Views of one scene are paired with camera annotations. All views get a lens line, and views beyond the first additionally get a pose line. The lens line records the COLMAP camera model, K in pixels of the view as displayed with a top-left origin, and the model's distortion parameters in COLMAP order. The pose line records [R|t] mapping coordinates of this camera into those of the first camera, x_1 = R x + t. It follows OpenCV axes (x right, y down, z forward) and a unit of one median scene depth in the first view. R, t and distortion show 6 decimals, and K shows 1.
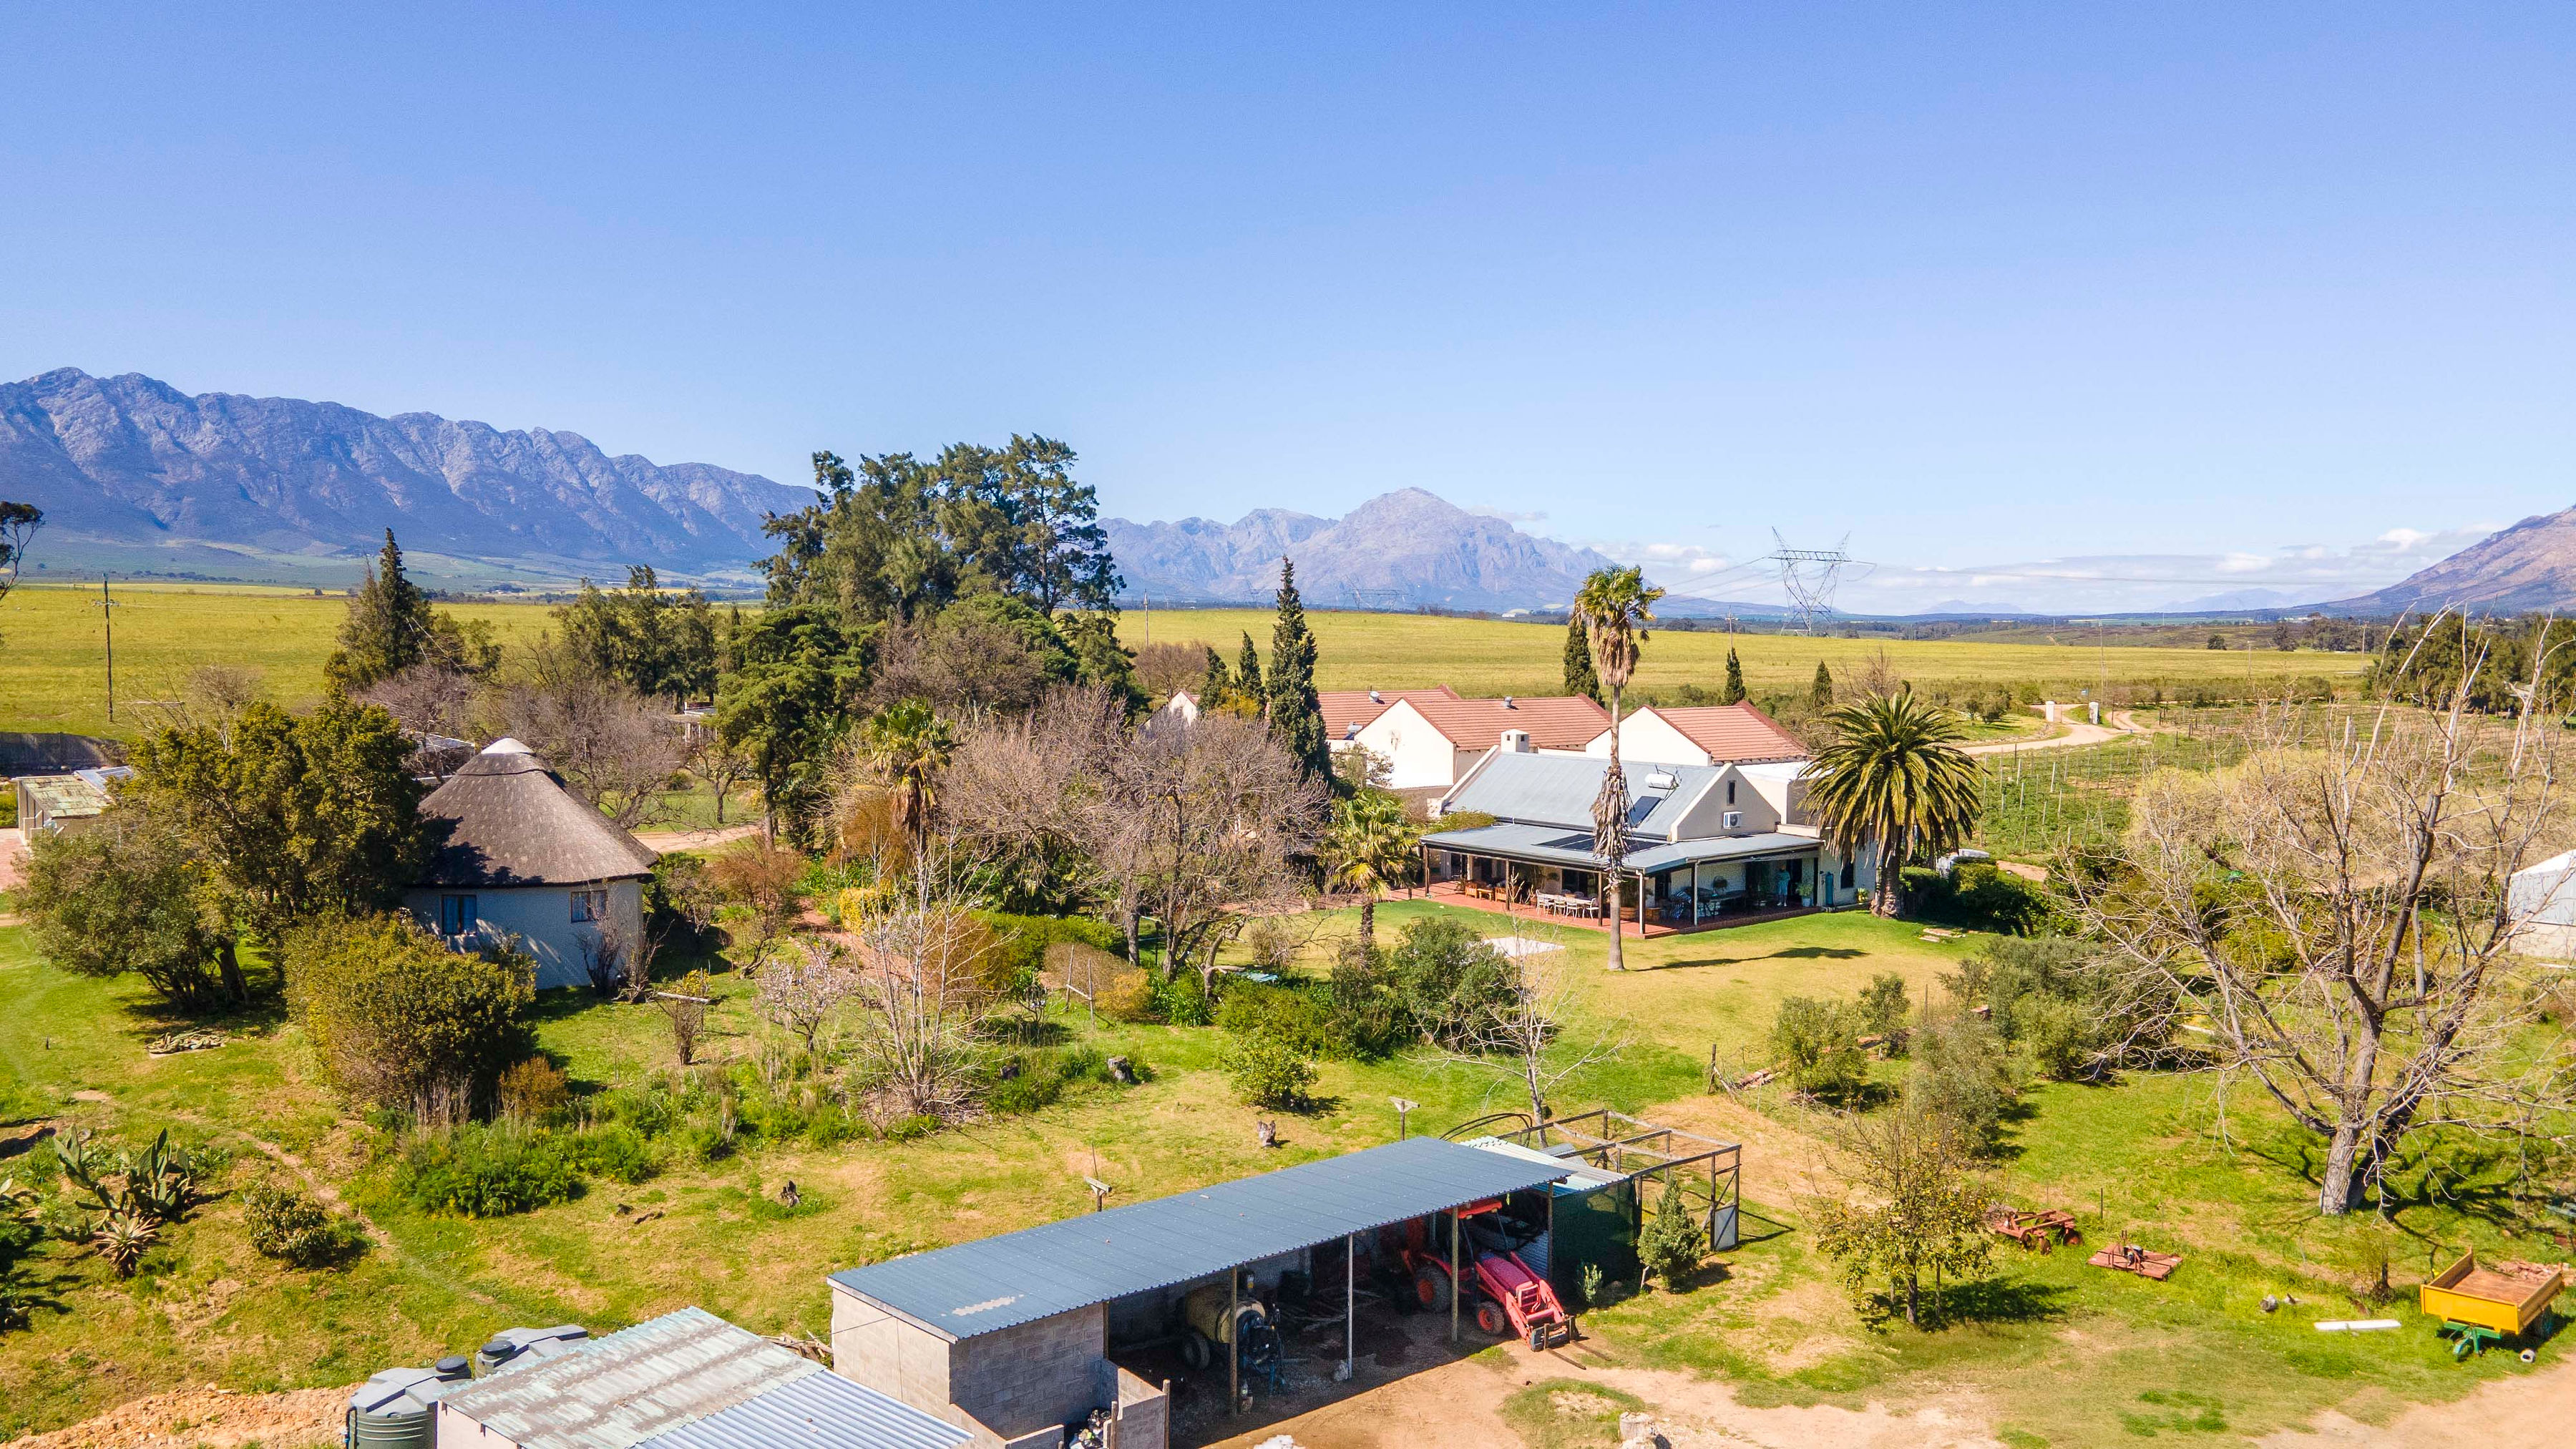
lens RADIAL K [[1845.5, 0, 1287.3], [0, 1845.5, 723.4], [0, 0, 1]] dist [0.018819, 0.054340]
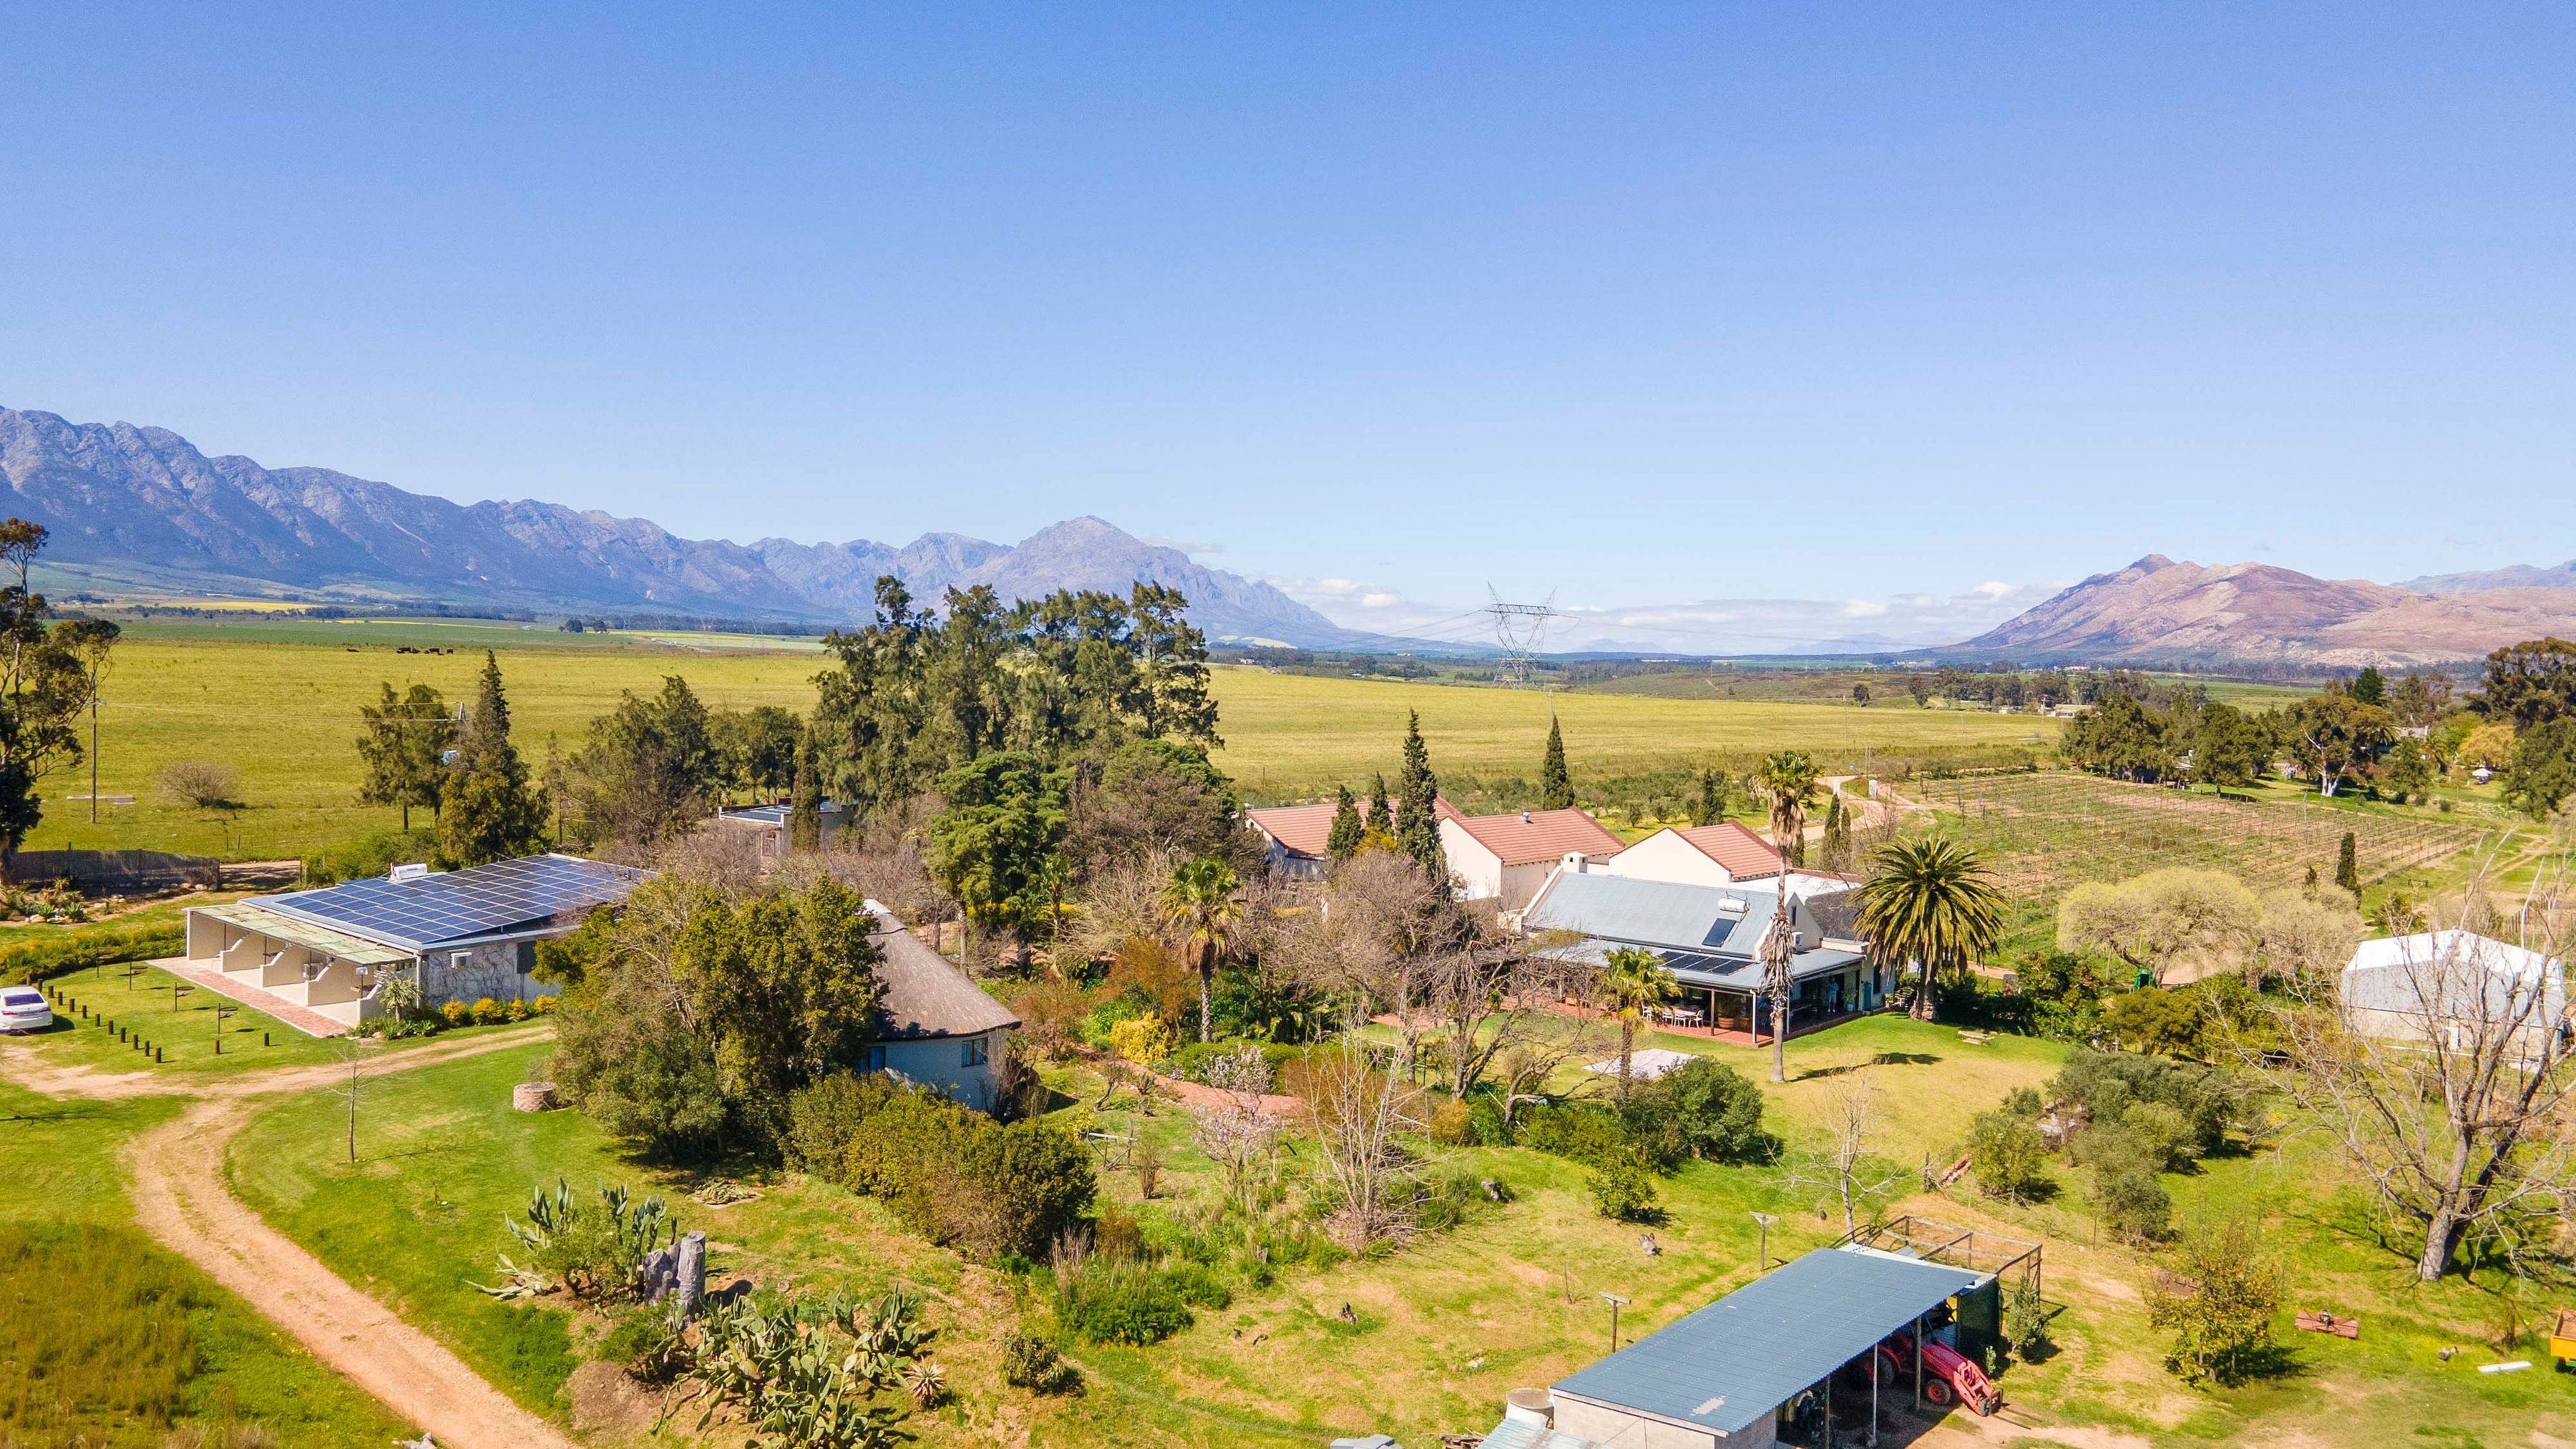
lens RADIAL K [[1852.9, 0, 1289.4], [0, 1852.9, 710.3], [0, 0, 1]] dist [0.011155, 0.065684]
pose [[0.984770, 0.010816, 0.173528, -0.291788], [-0.006705, 0.999683, -0.024255, -0.064517], [-0.173735, 0.022722, 0.984530, -0.119903]]
